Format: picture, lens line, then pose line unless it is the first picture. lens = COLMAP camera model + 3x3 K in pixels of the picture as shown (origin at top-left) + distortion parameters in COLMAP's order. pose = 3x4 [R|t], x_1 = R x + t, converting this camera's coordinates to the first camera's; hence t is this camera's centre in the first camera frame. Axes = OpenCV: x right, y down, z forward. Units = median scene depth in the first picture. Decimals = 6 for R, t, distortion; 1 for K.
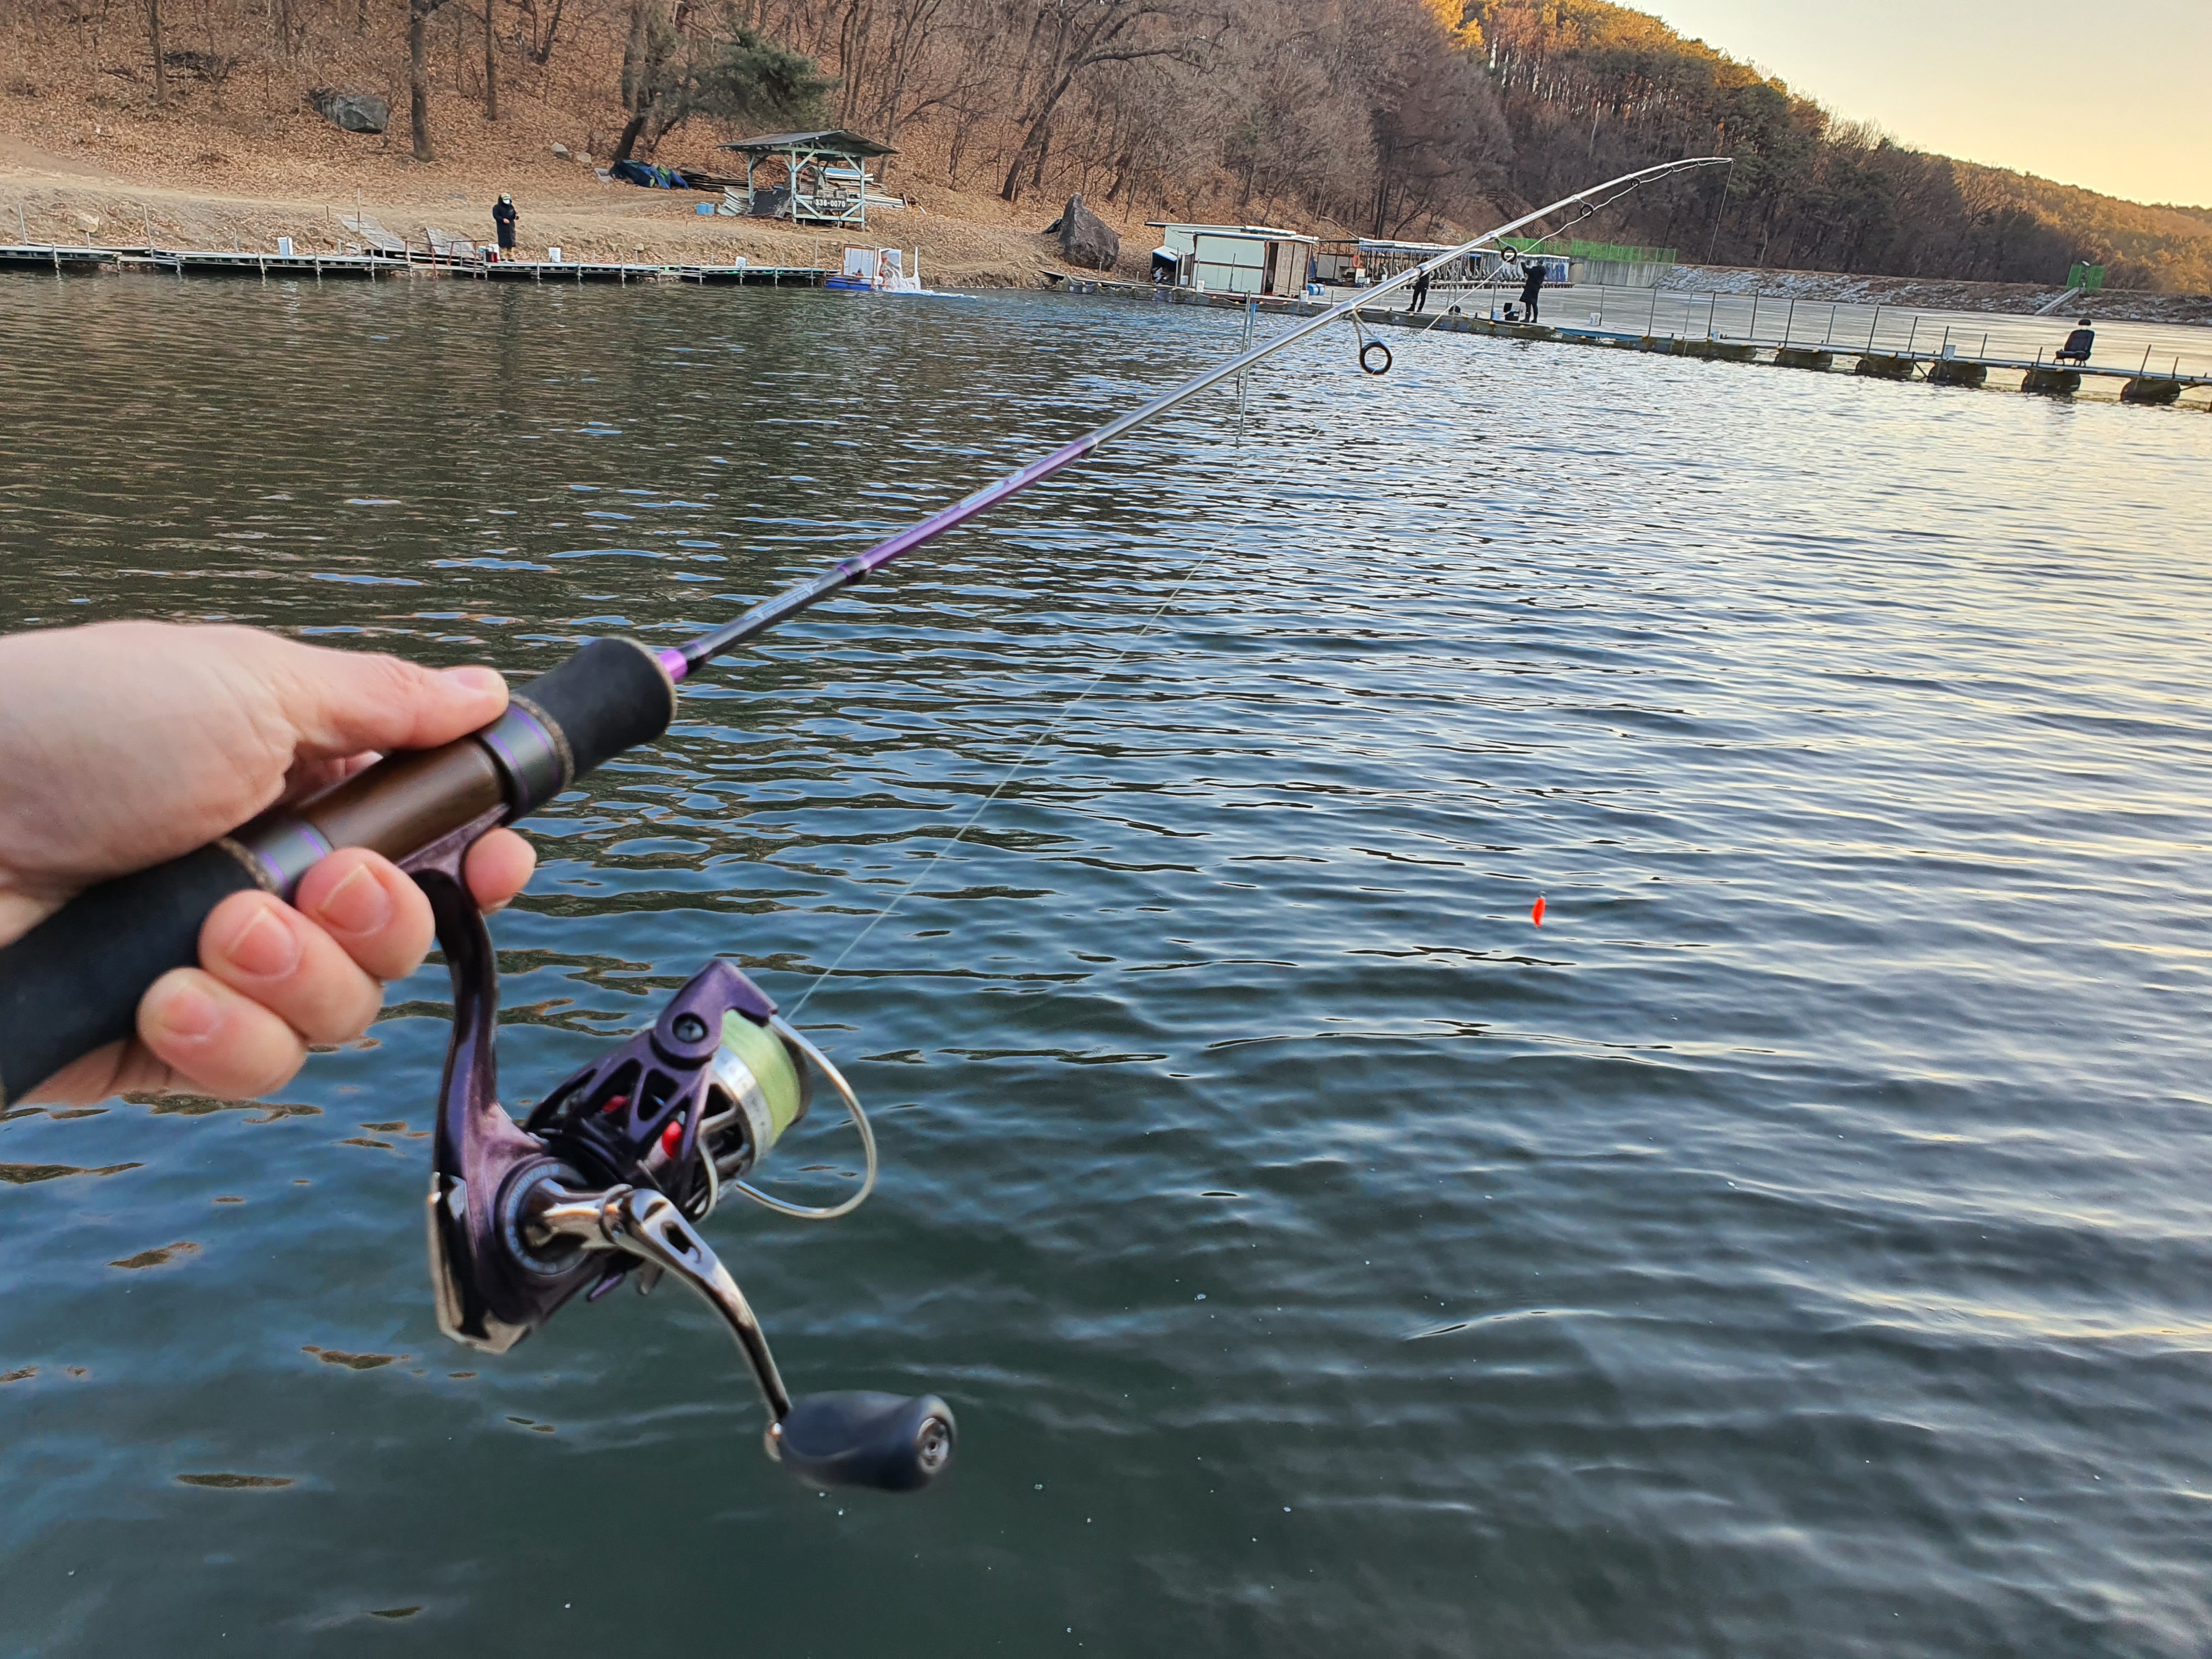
lens RADIAL K [[1686.6, 0, 1106.0], [0, 1686.6, 829.5], [0, 0, 1]] dist [0.001633, 0.001699]
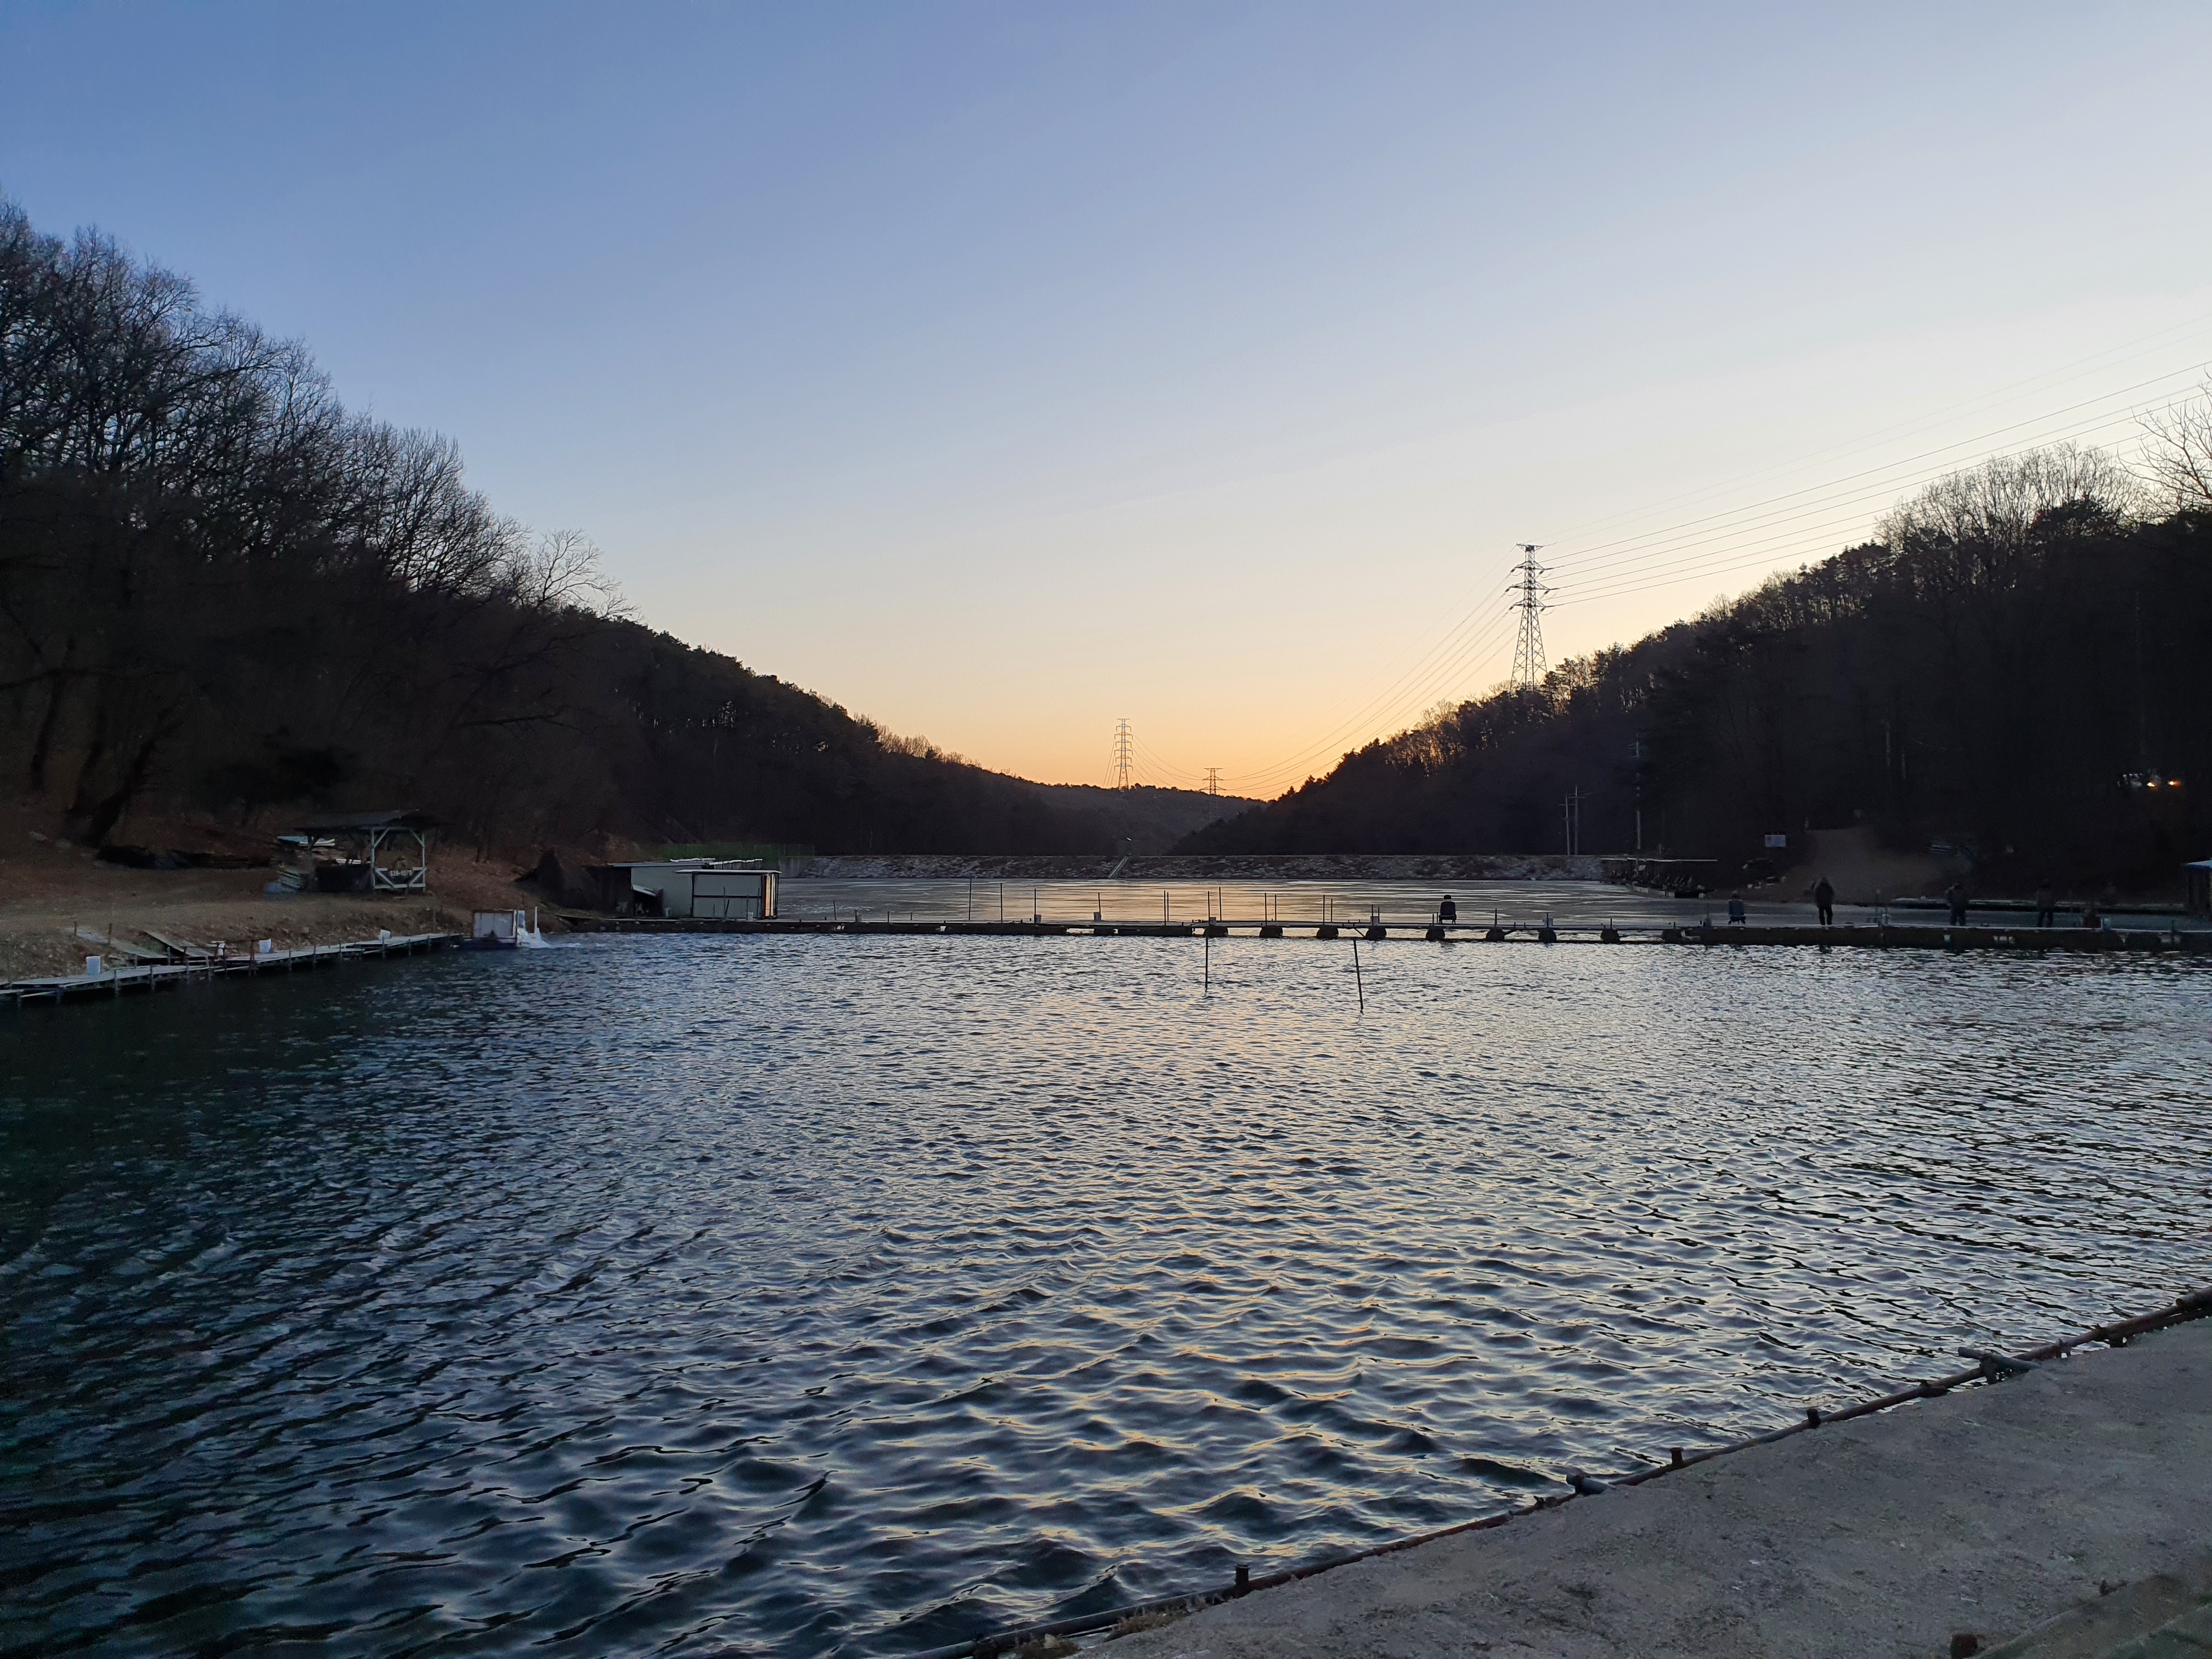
lens RADIAL K [[1686.6, 0, 1106.0], [0, 1686.6, 829.5], [0, 0, 1]] dist [0.001633, 0.001699]
pose [[0.834109, -0.057744, 0.548568, -0.306781], [0.235112, 0.936859, -0.258877, -0.015432], [-0.498983, 0.344907, 0.795019, -0.059087]]
